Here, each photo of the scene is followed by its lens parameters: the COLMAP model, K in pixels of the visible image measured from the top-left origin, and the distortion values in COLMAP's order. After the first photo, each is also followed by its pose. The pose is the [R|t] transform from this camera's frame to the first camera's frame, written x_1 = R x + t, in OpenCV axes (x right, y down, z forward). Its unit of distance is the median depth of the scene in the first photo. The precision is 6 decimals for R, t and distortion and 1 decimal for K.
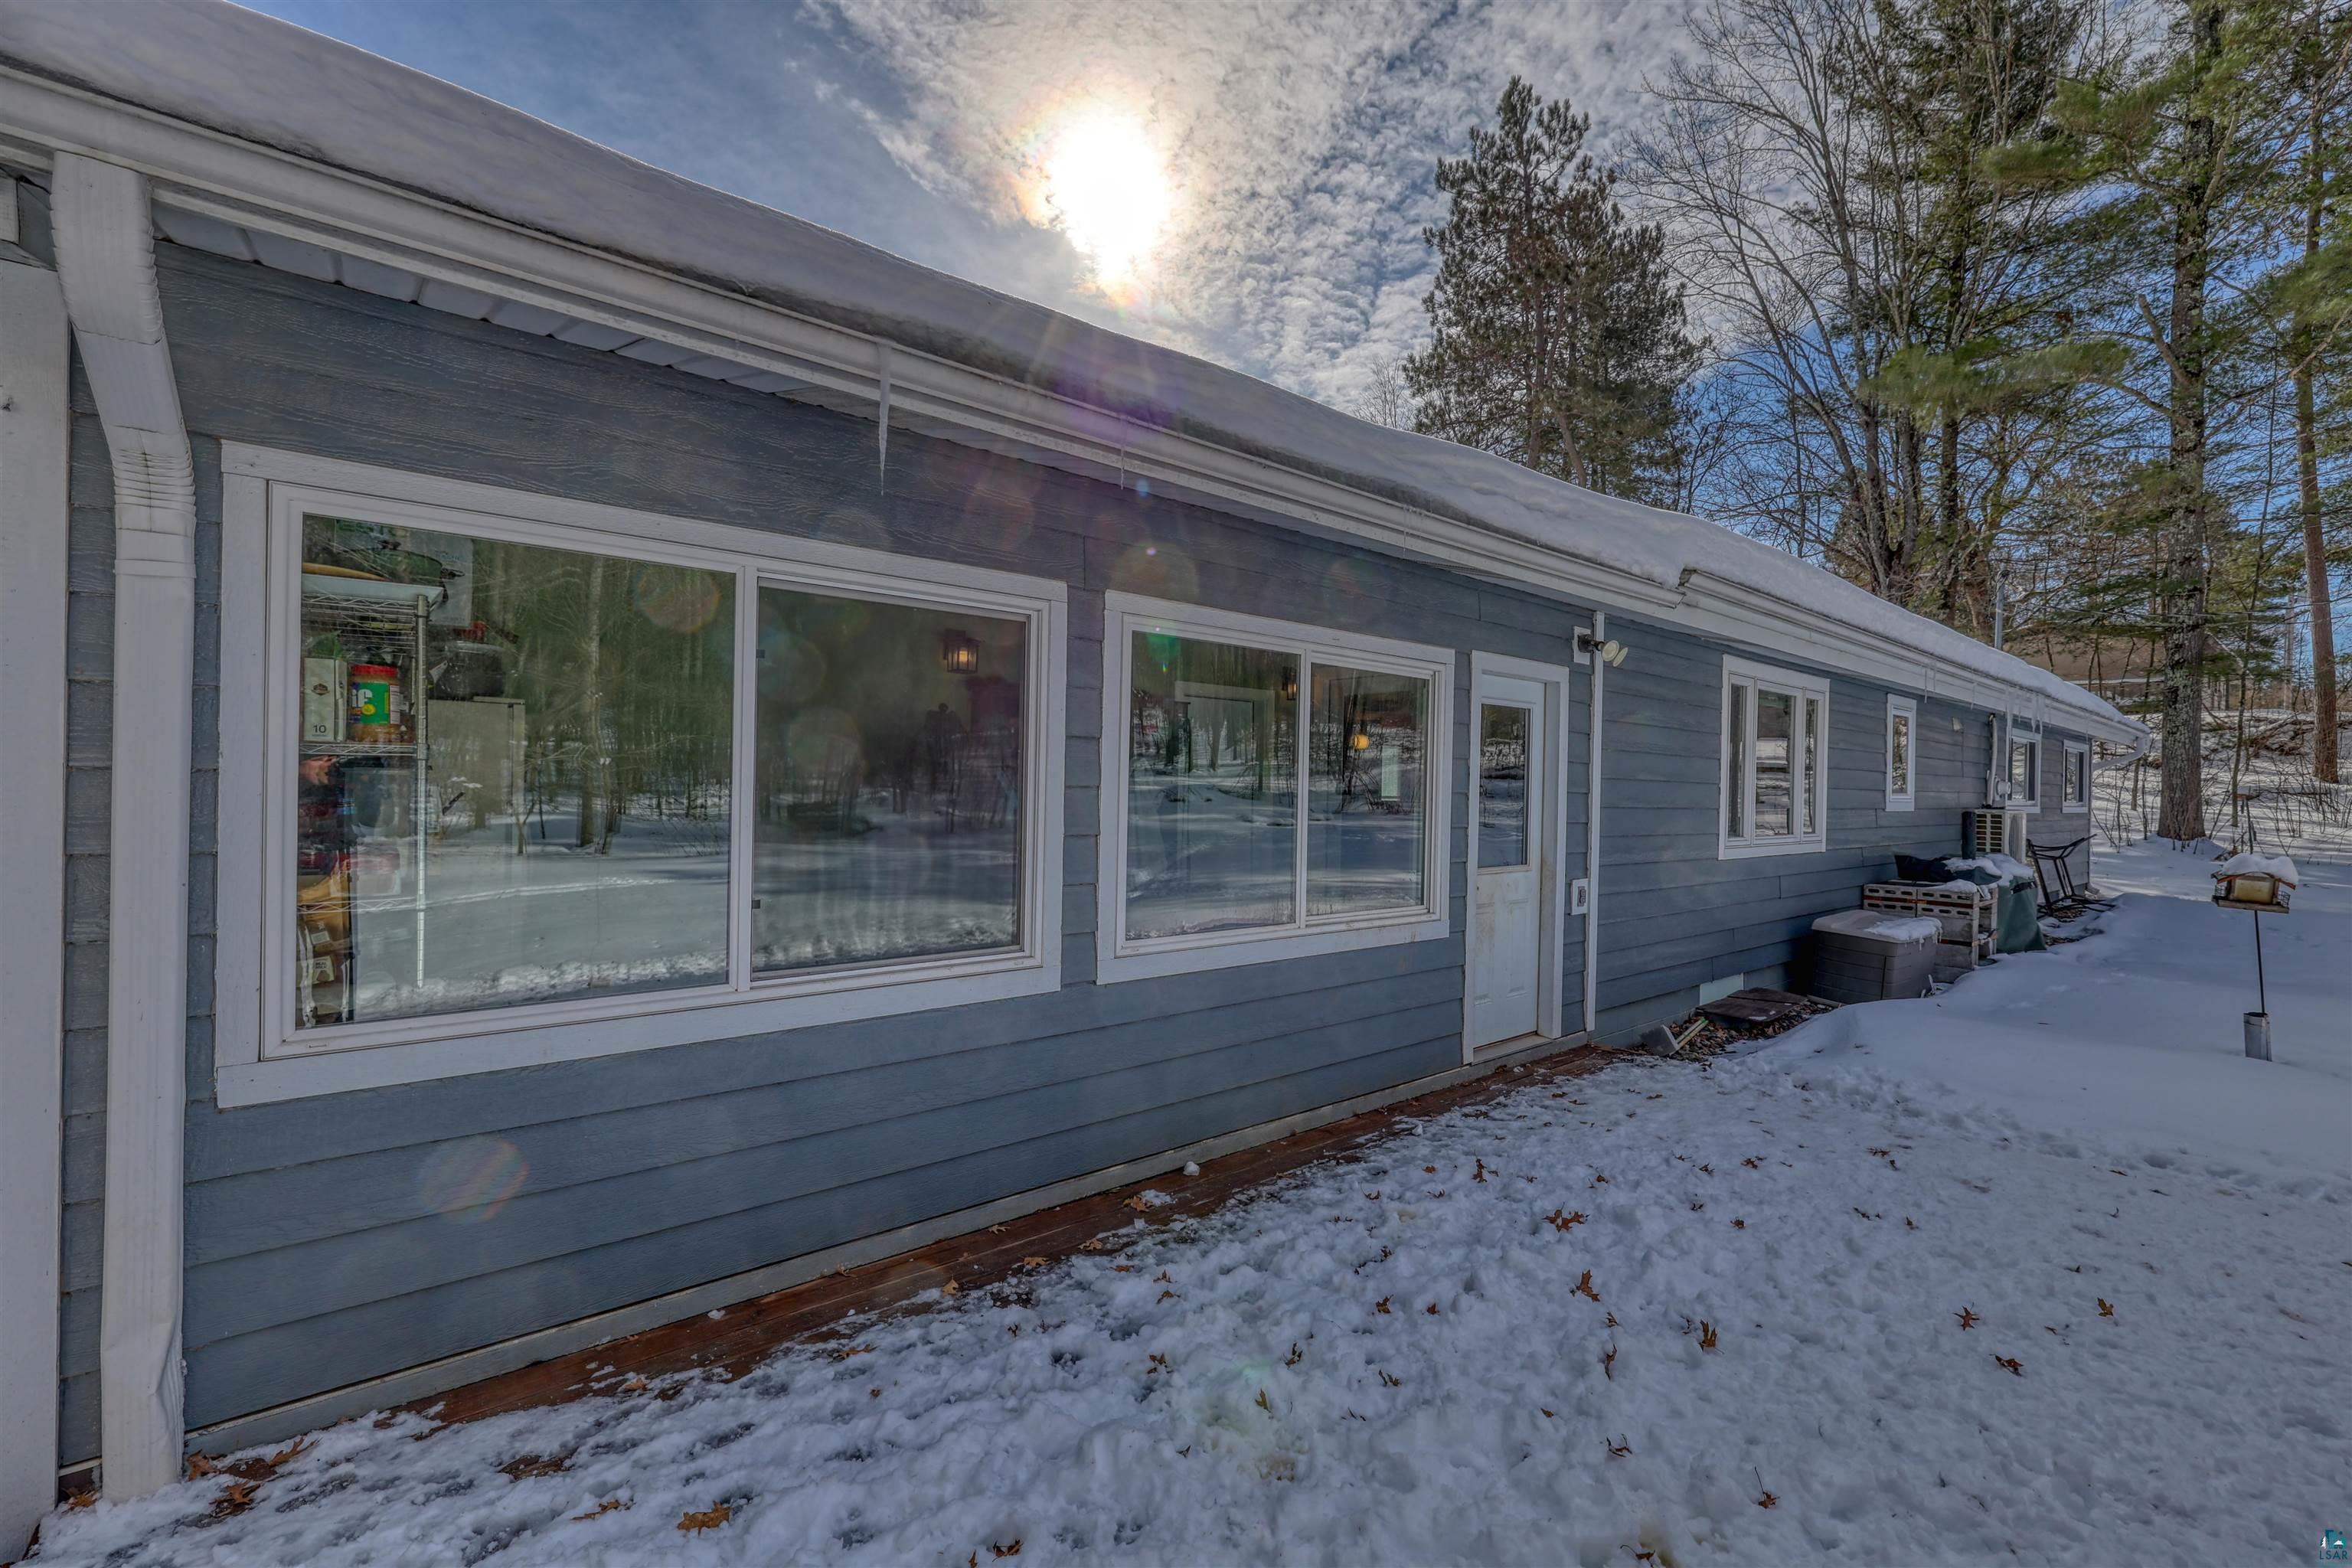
lens RADIAL K [[985.7, 0, 1179.8], [0, 985.7, 788.5], [0, 0, 1]] dist [-0.002839, -0.000238]
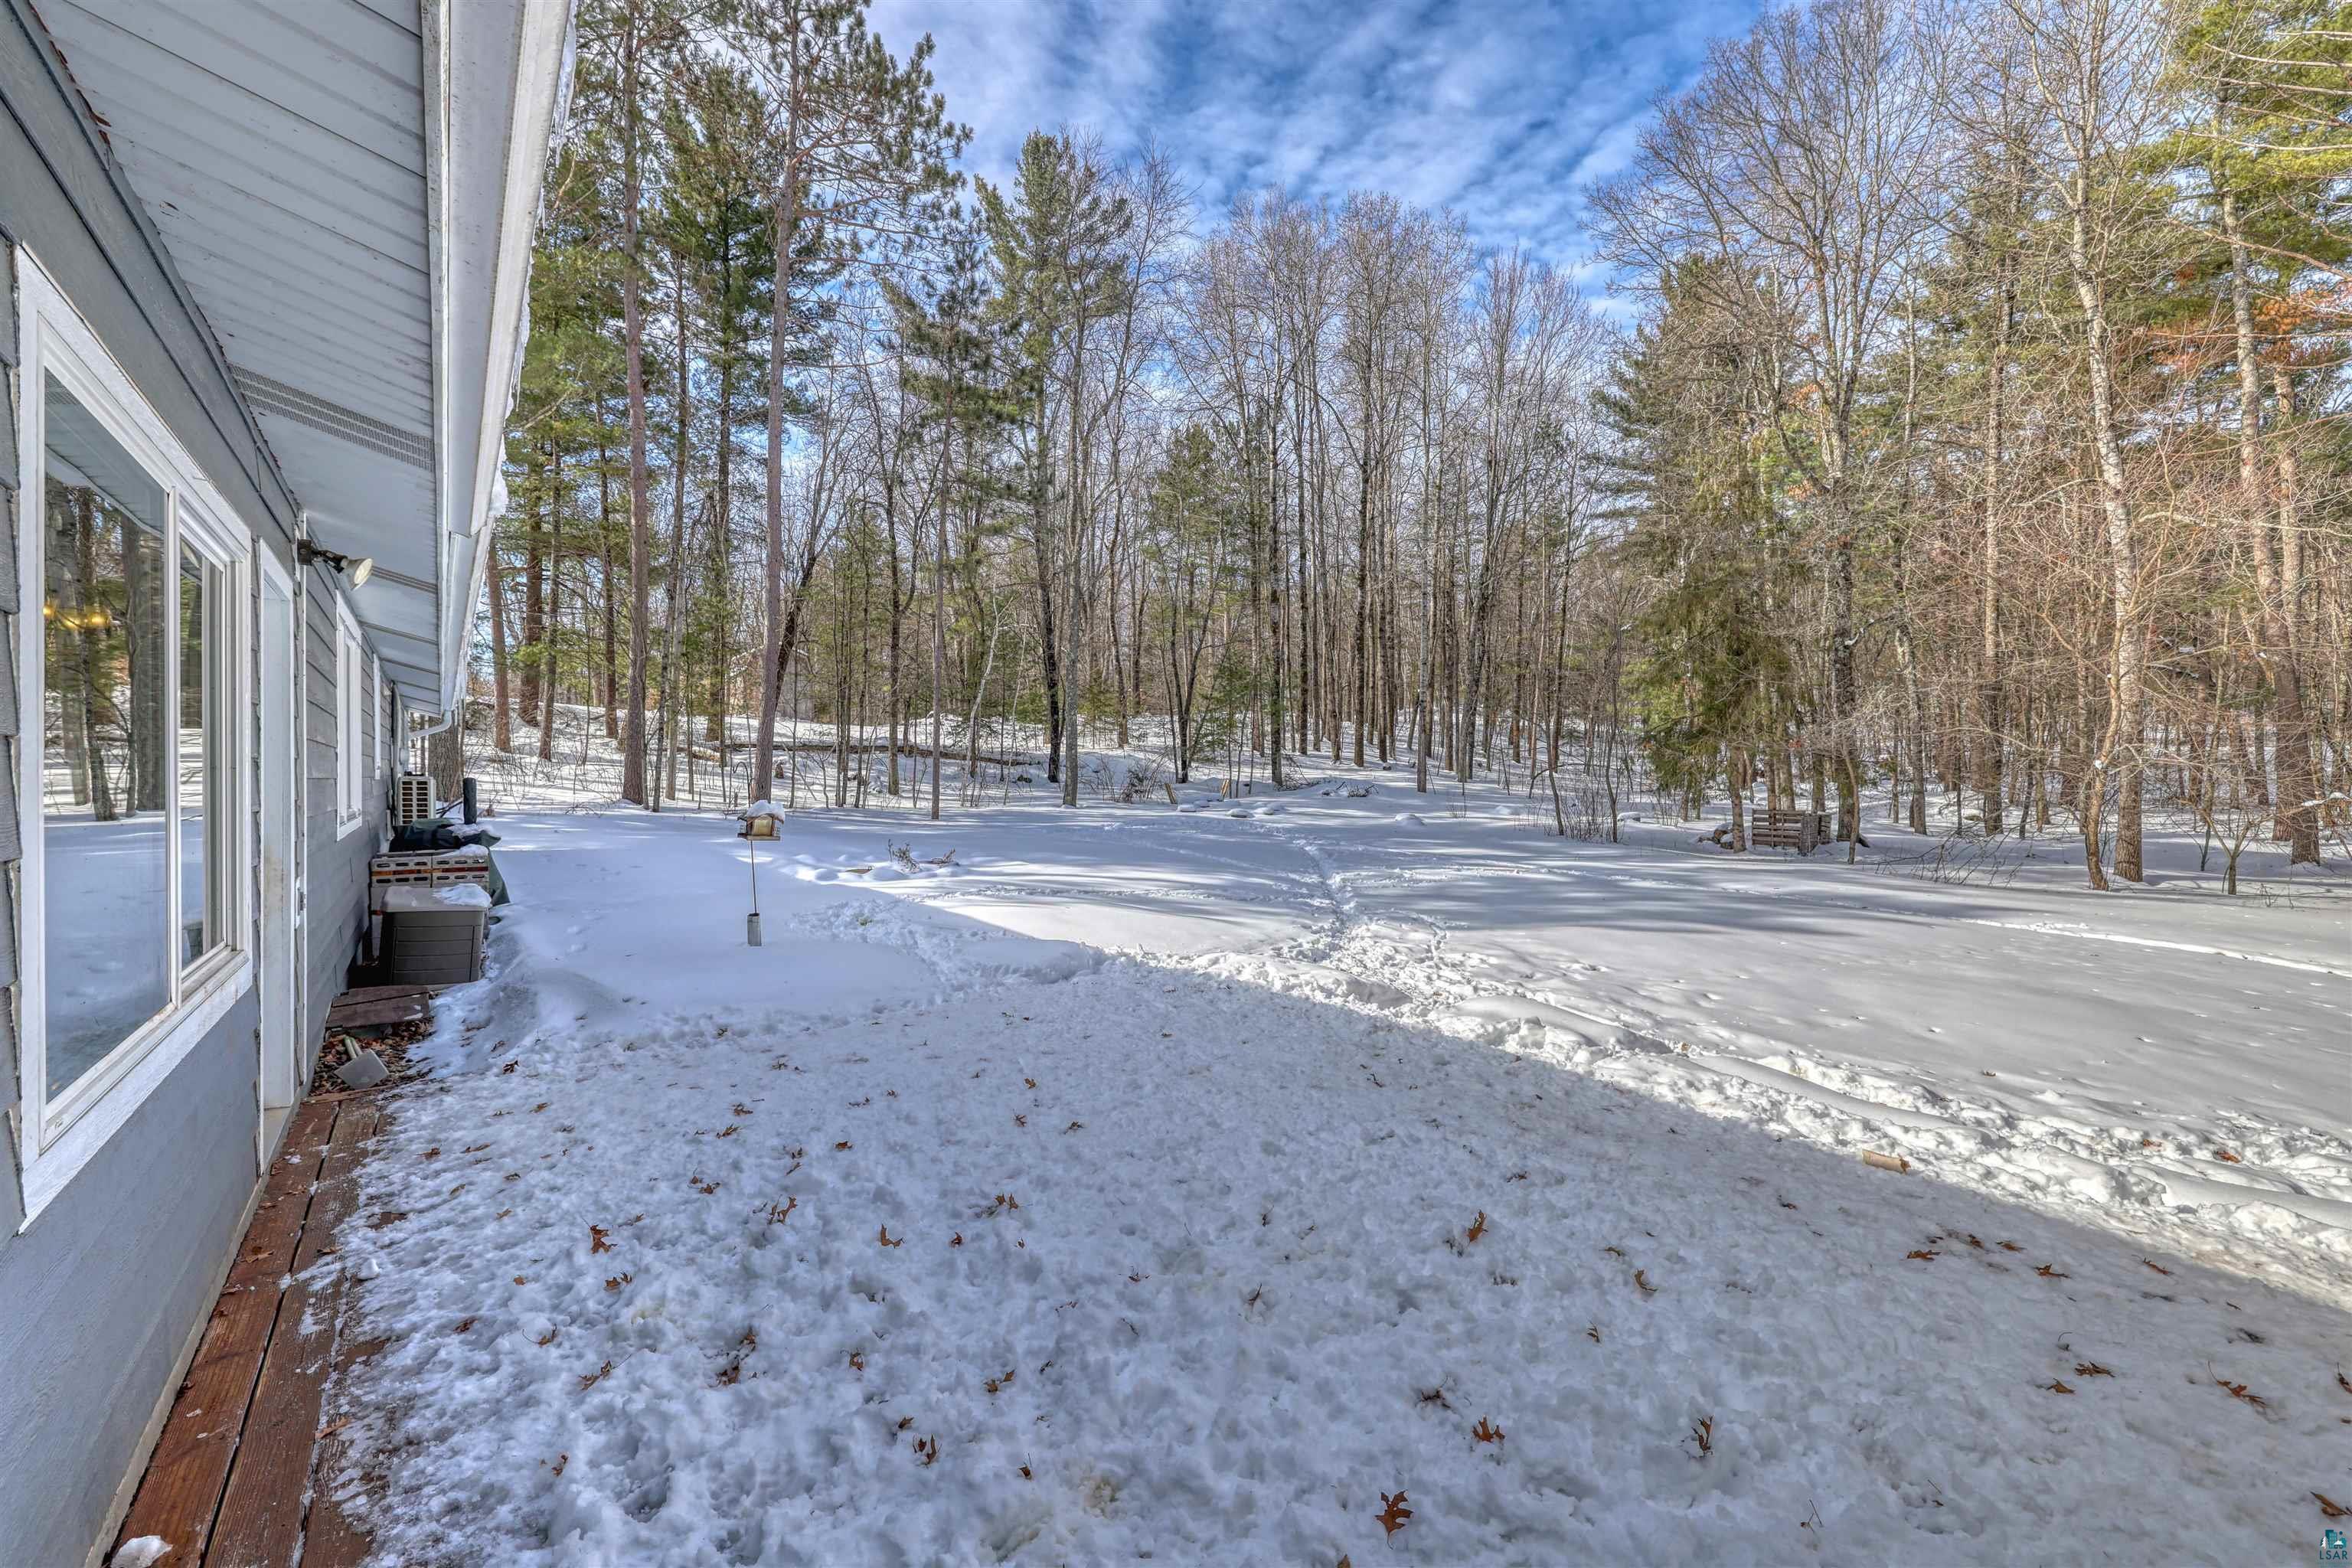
lens RADIAL K [[985.7, 0, 1179.8], [0, 985.7, 777.6], [0, 0, 1]] dist [-0.002839, -0.000238]
pose [[0.050035, -0.021793, 0.998510, -0.360743], [0.001515, 0.999762, 0.021745, 0.004180], [-0.998746, 0.000425, 0.050056, 0.404382]]
